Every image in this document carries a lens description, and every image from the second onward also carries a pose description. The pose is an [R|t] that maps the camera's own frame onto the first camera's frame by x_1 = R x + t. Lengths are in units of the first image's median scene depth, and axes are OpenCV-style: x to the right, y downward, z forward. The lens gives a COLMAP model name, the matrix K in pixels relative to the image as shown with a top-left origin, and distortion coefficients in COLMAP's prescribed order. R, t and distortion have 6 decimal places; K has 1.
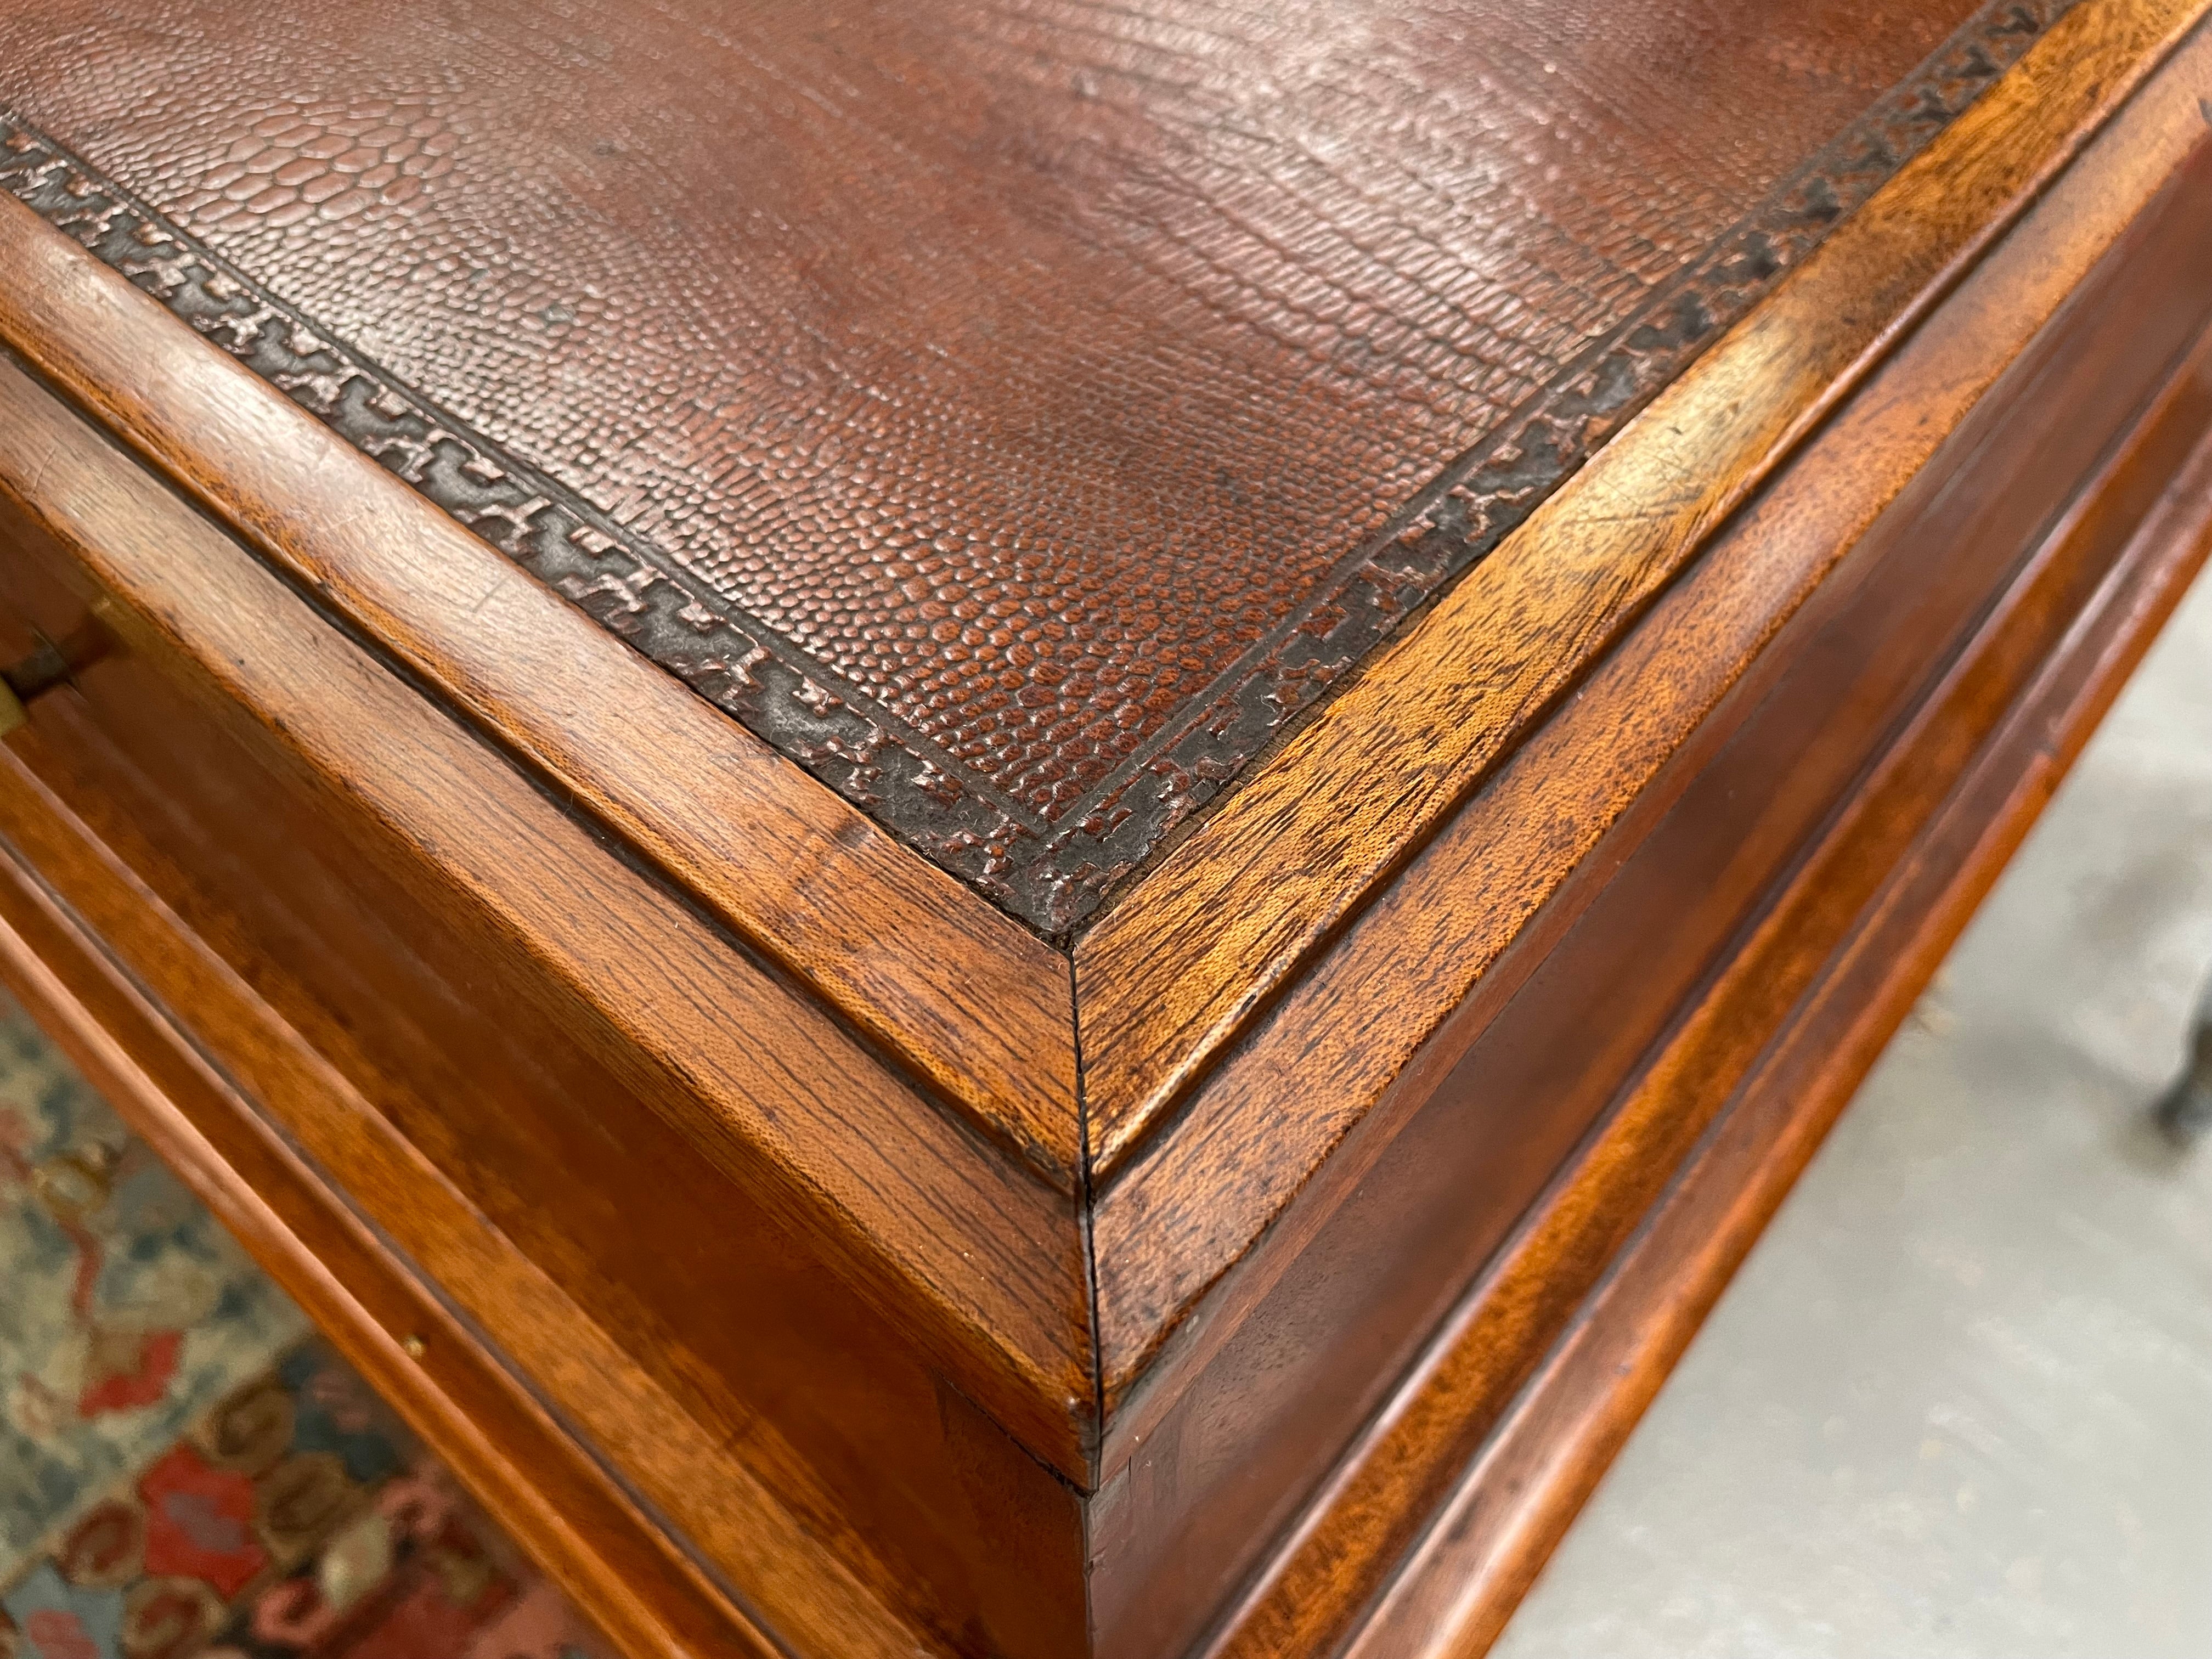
lens RADIAL K [[1676.1, 0, 1113.9], [0, 1676.1, 825.1], [0, 0, 1]] dist [0.069891, -0.094437]
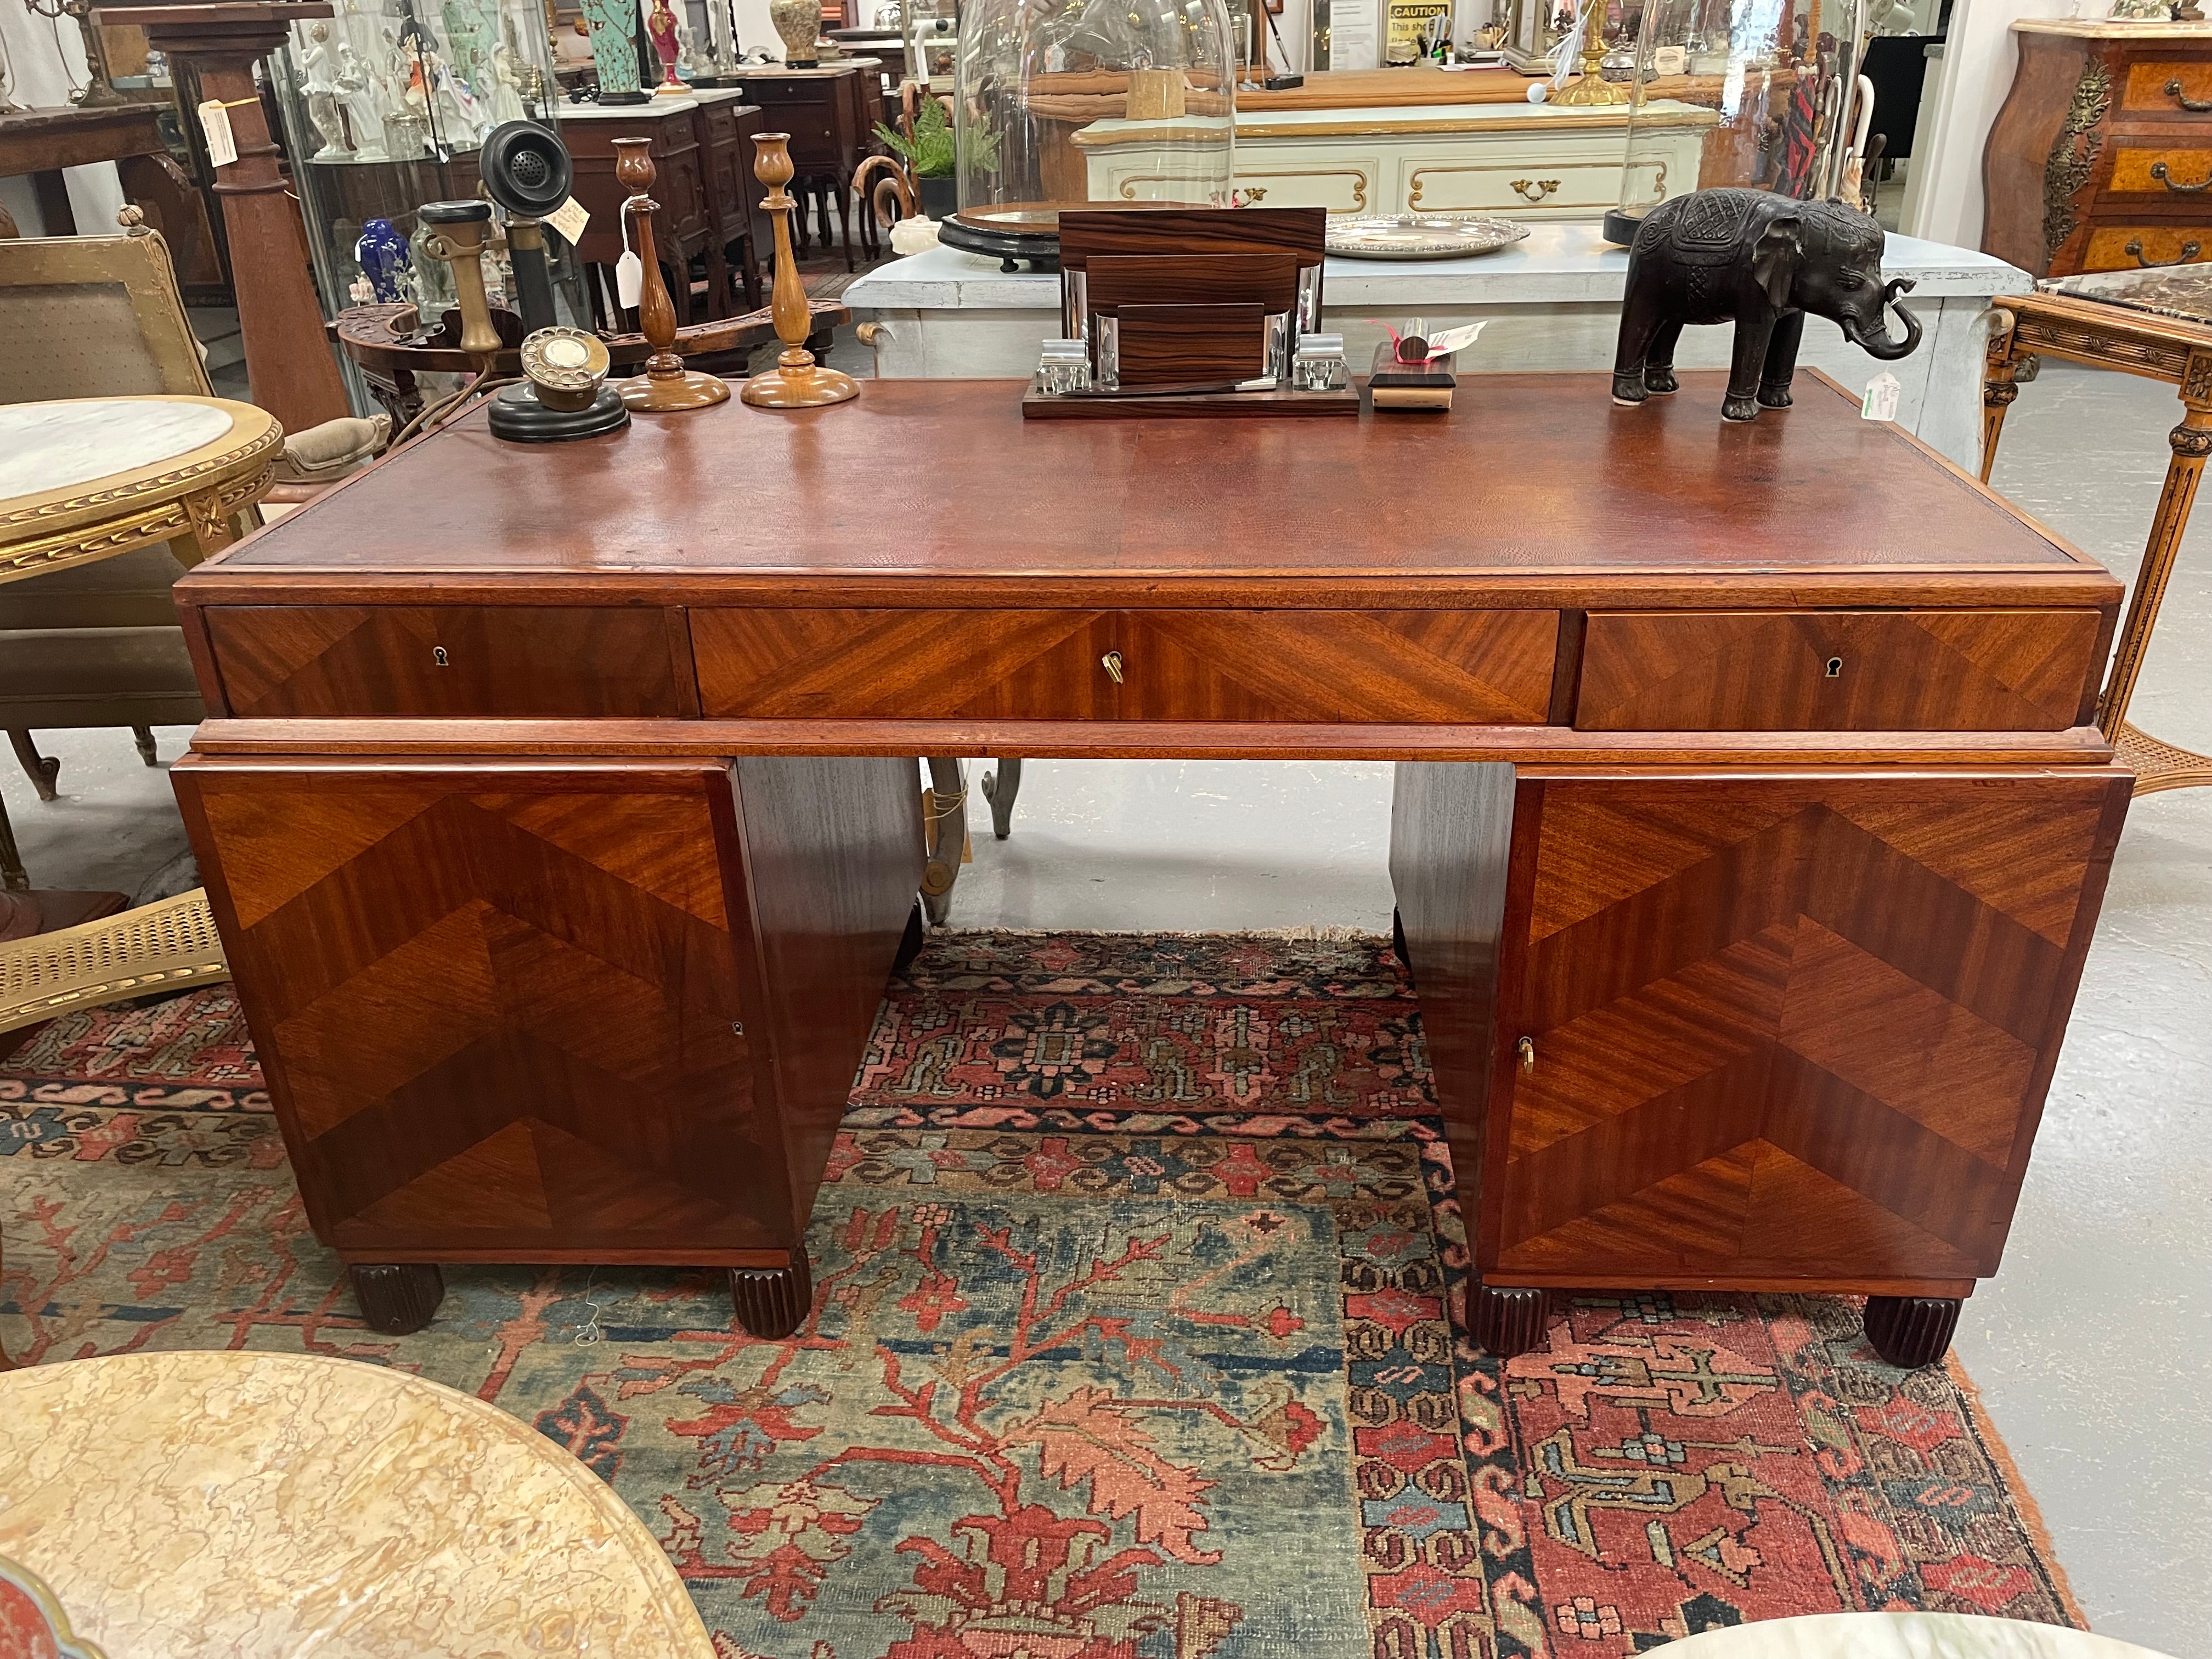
lens RADIAL K [[1676.1, 0, 1111.1], [0, 1676.1, 828.8], [0, 0, 1]] dist [0.069891, -0.094437]
pose [[0.792774, -0.306577, 0.526801, -6.916250], [0.488802, 0.836101, -0.249013, 0.714658], [-0.364117, 0.454912, 0.812695, -2.920835]]
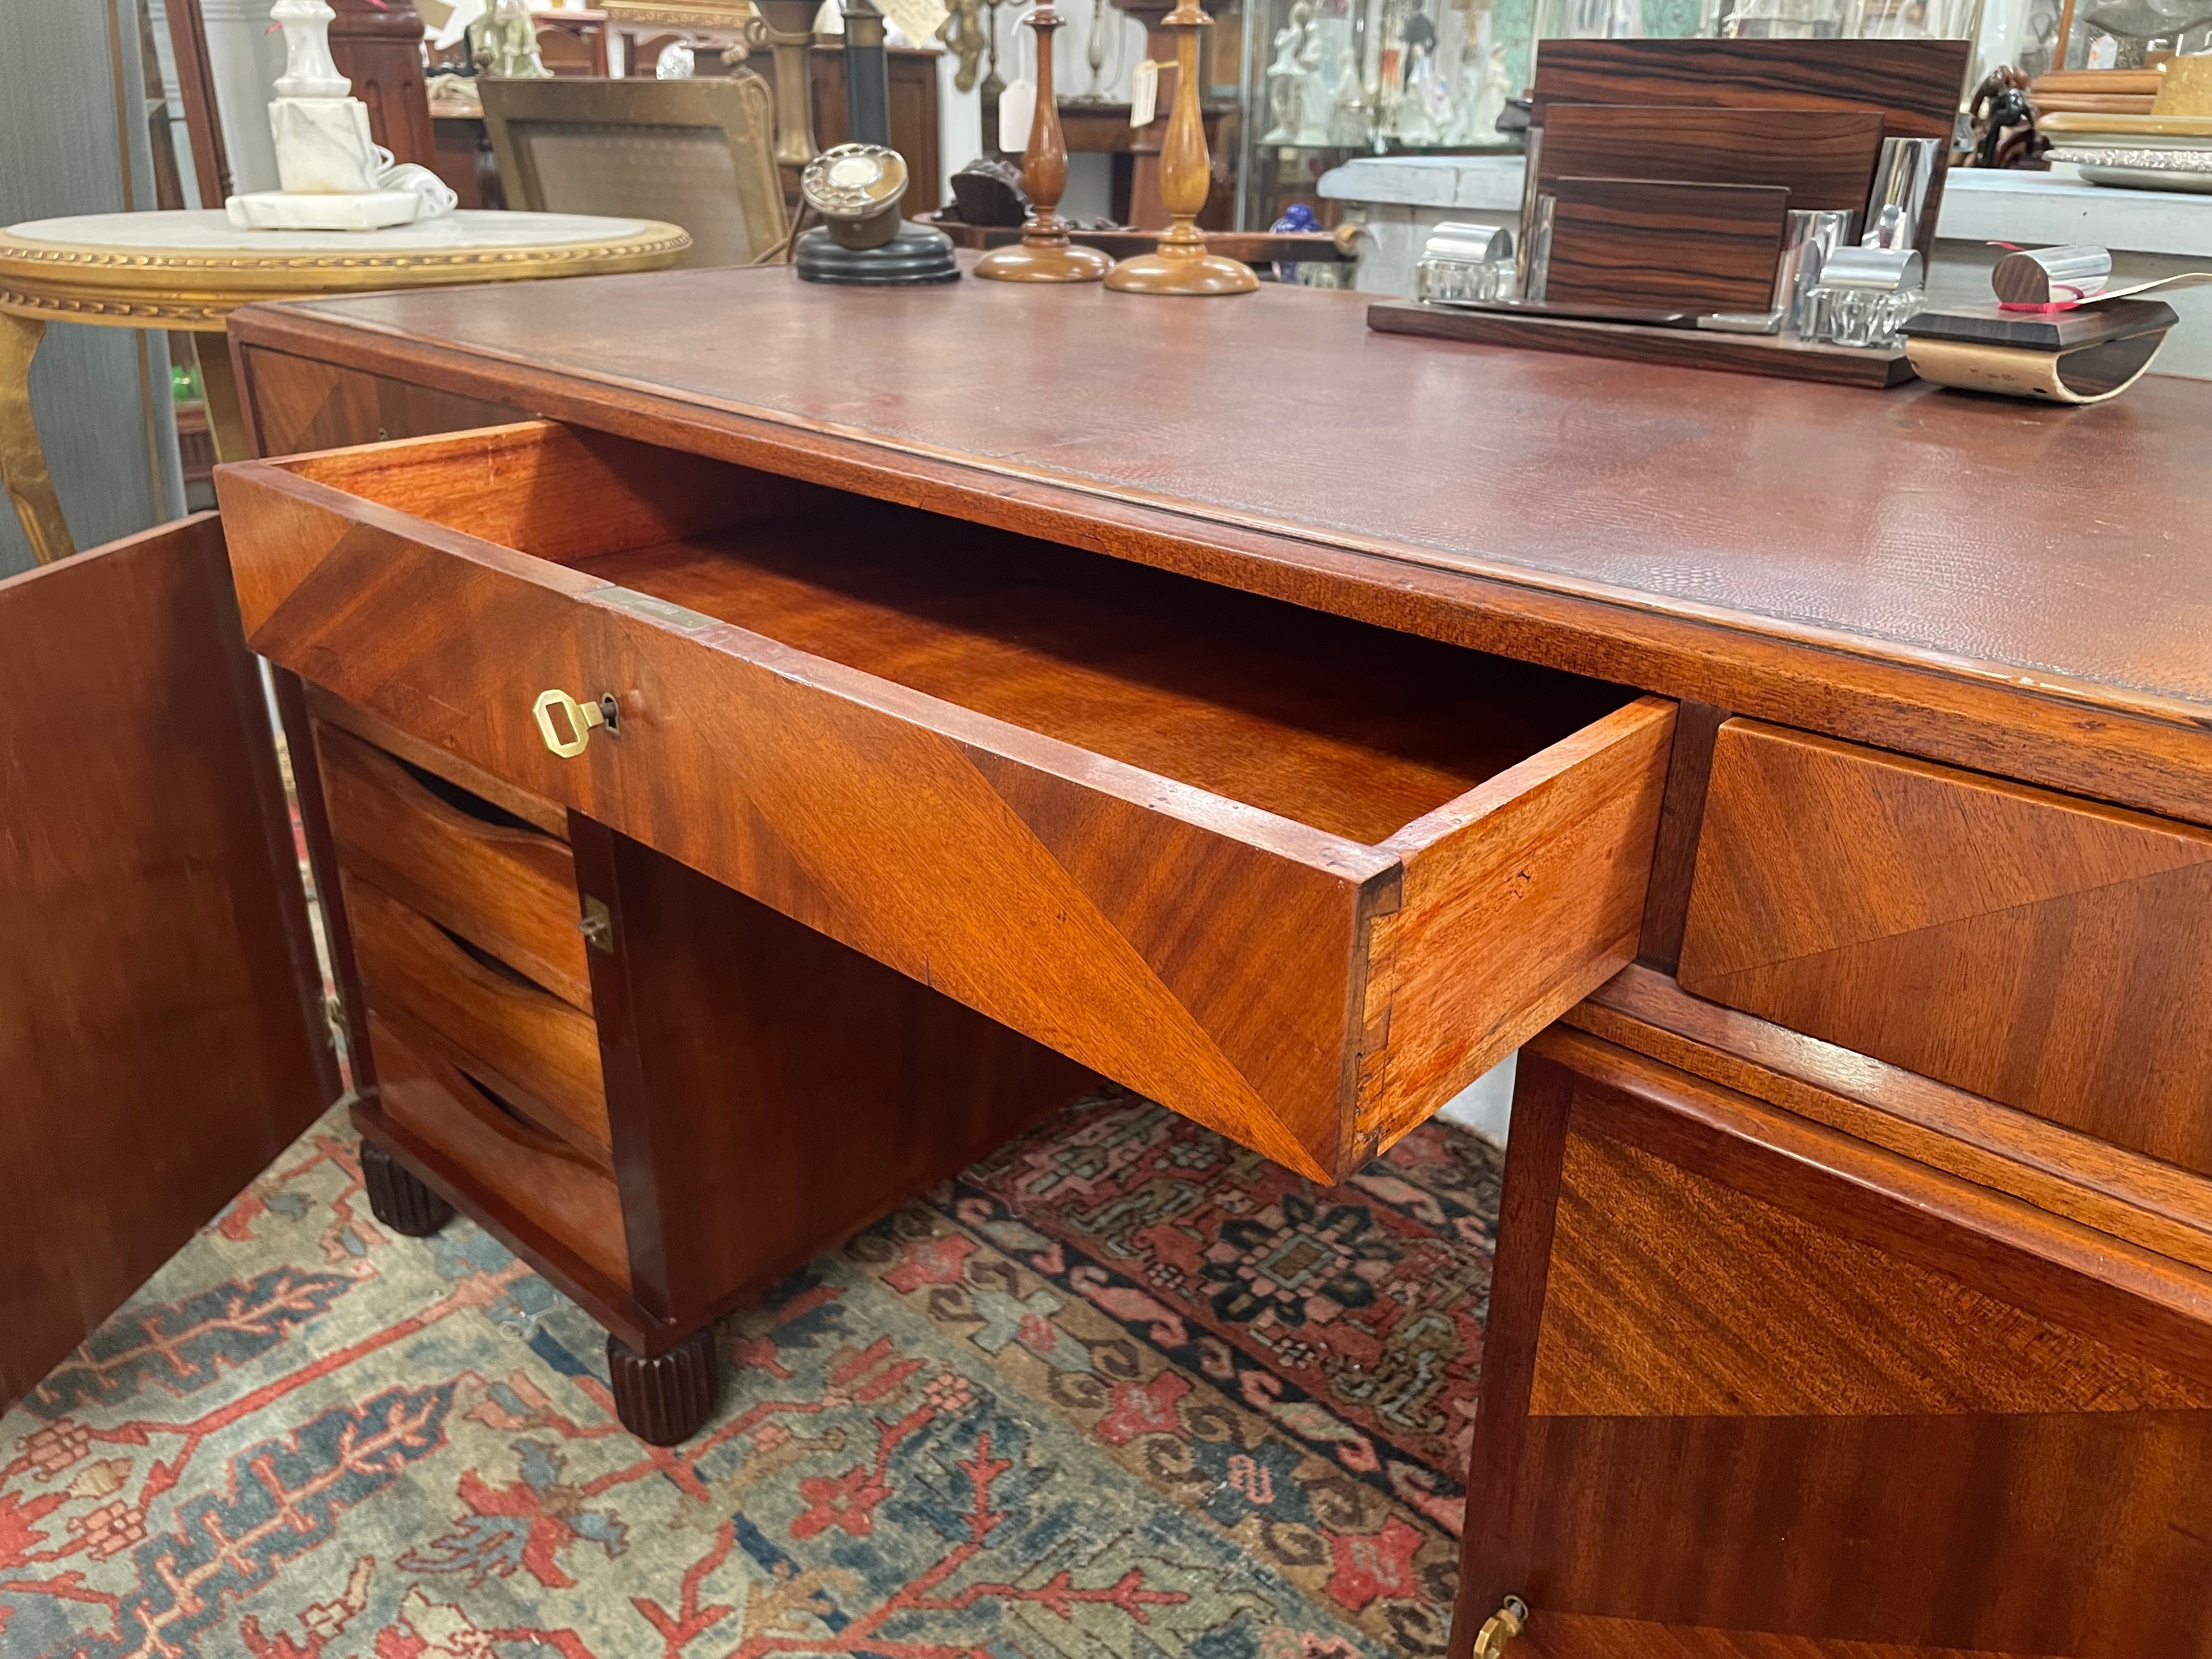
lens RADIAL K [[1676.1, 0, 1108.2], [0, 1676.1, 825.8], [0, 0, 1]] dist [0.069891, -0.094437]
pose [[0.999772, 0.008063, -0.019796, -2.559431], [-0.016059, 0.894559, -0.446661, 0.670429], [0.014108, 0.446877, 0.894484, -0.972738]]
